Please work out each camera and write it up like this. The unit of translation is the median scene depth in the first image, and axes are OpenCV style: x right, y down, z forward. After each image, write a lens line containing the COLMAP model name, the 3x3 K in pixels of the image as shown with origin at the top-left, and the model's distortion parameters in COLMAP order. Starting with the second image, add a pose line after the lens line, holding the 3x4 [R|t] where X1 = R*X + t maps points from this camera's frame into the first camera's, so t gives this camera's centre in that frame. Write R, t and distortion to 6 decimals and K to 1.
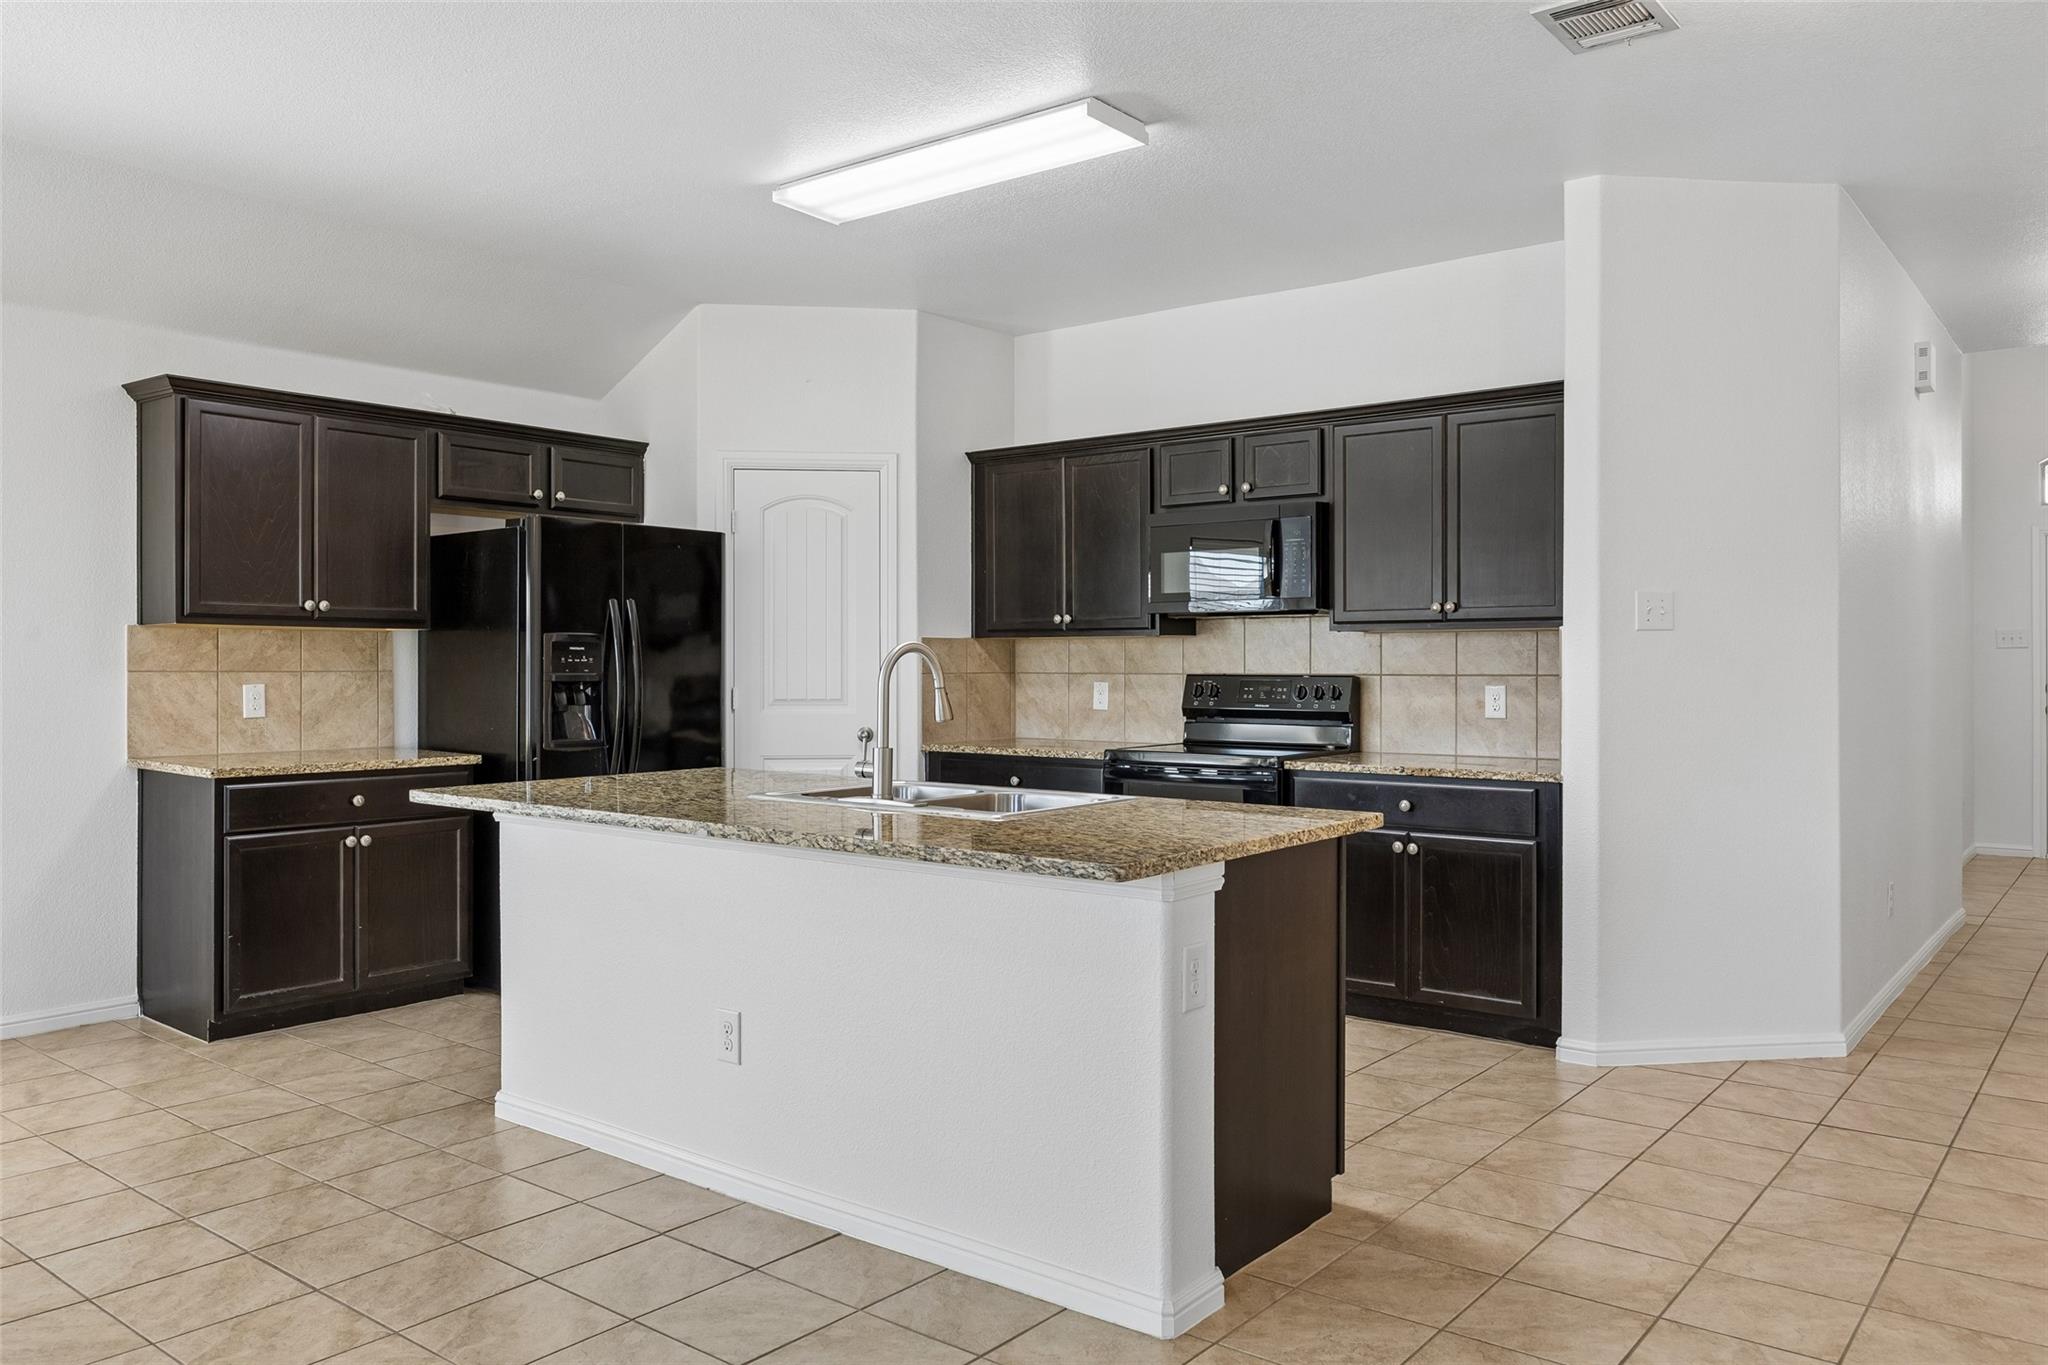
lens RADIAL K [[1472.0, 0, 1024.1], [0, 1472.0, 680.3], [0, 0, 1]] dist [-0.011632, -0.002616]
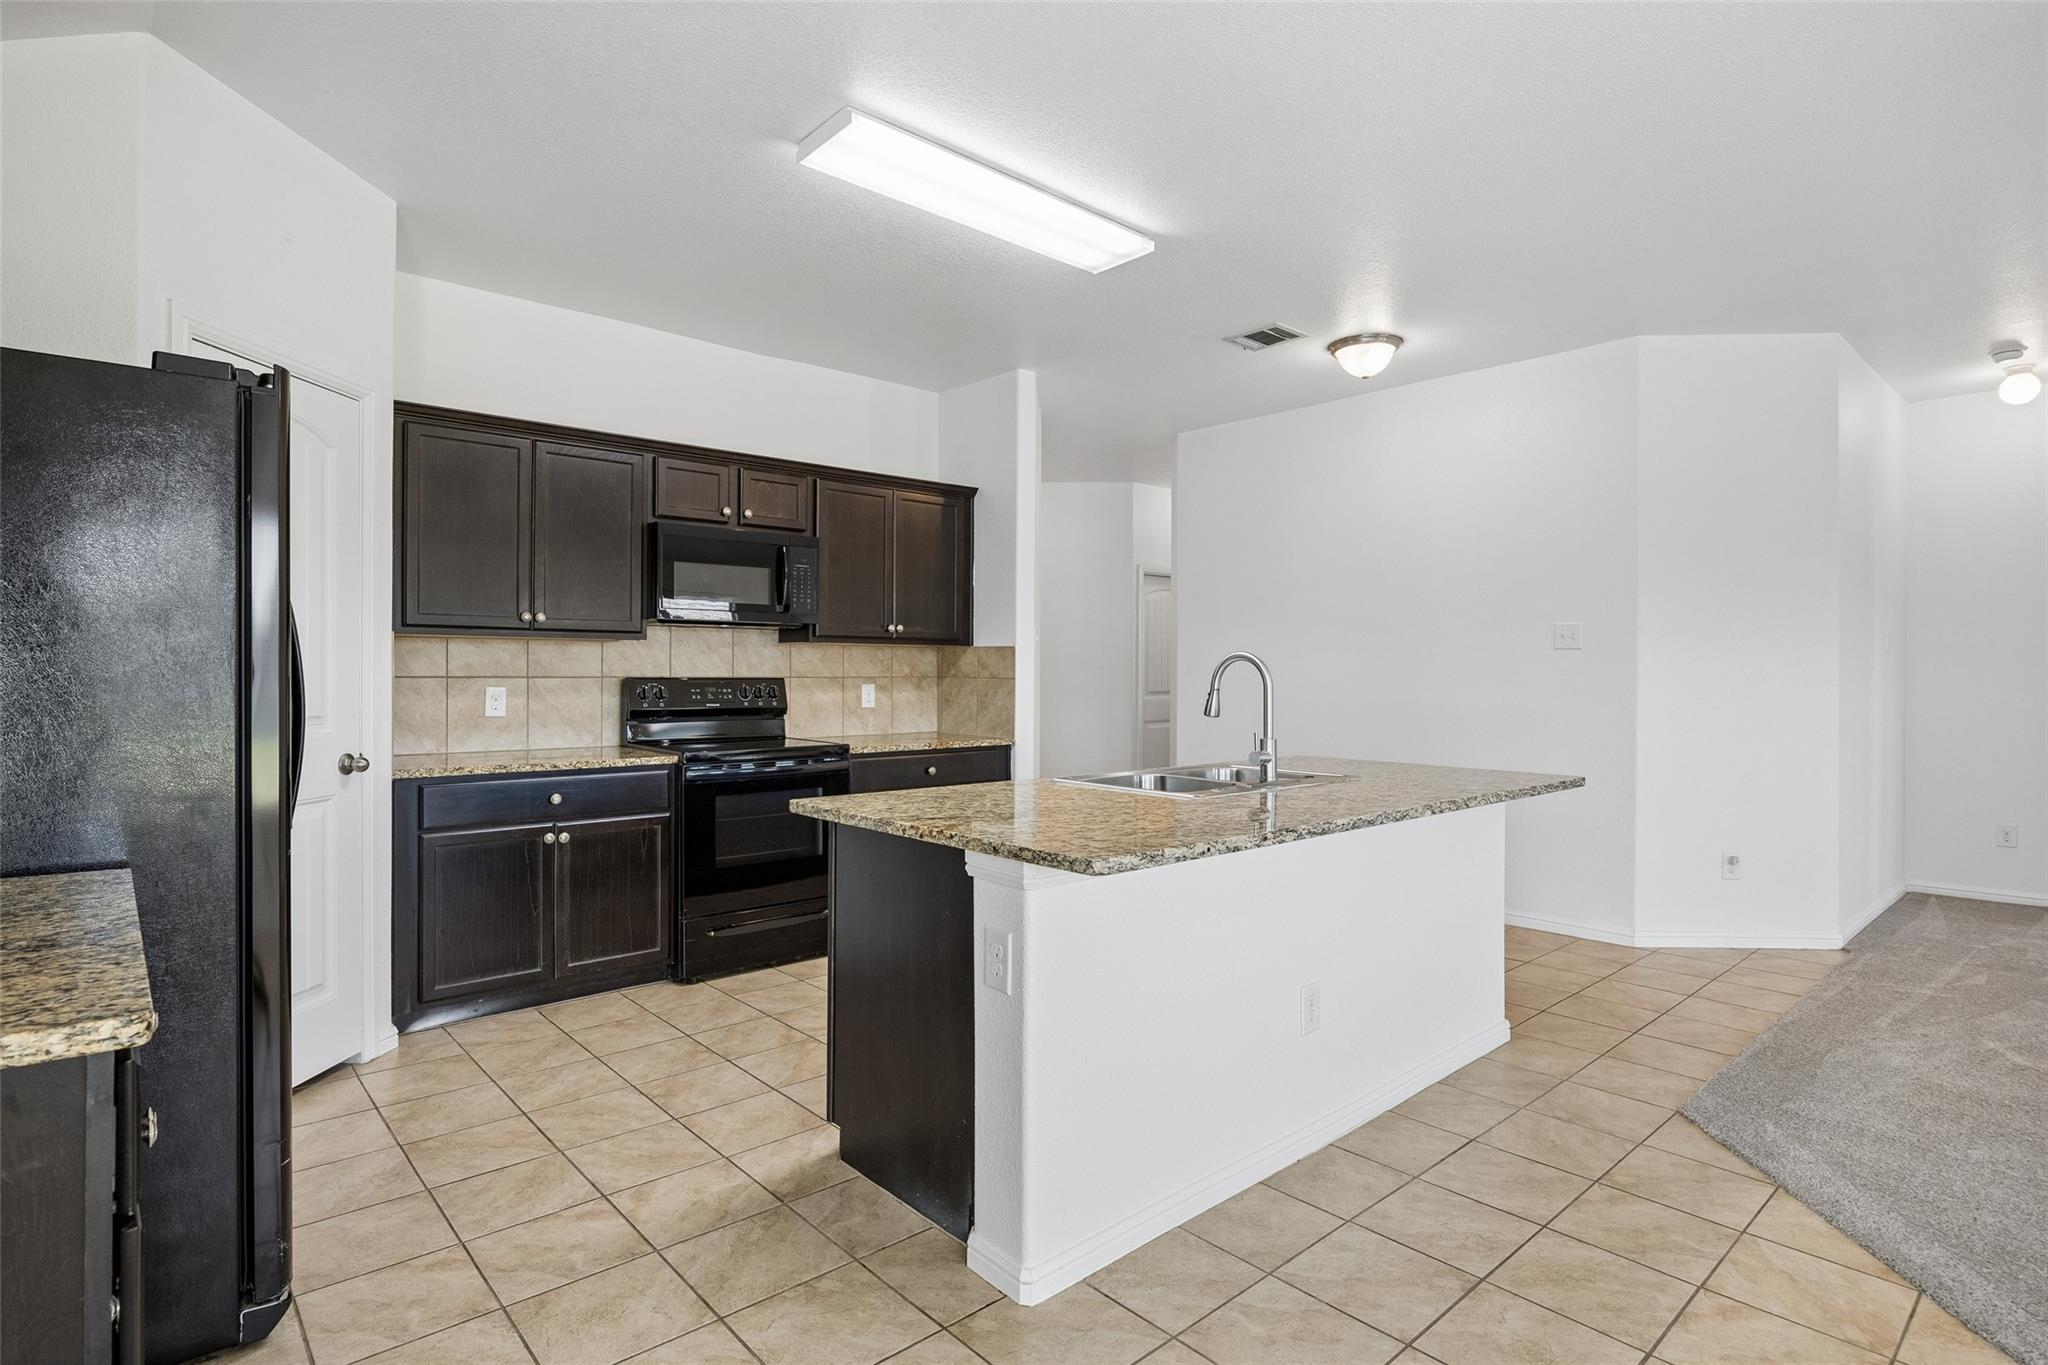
lens RADIAL K [[1039.9, 0, 1024.2], [0, 1039.9, 673.1], [0, 0, 1]] dist [-0.005405, 0.000132]
pose [[0.164842, -0.001249, 0.986319, -0.608743], [0.004422, 0.999990, 0.000527, -0.006947], [-0.986310, 0.004275, 0.164846, 0.654585]]
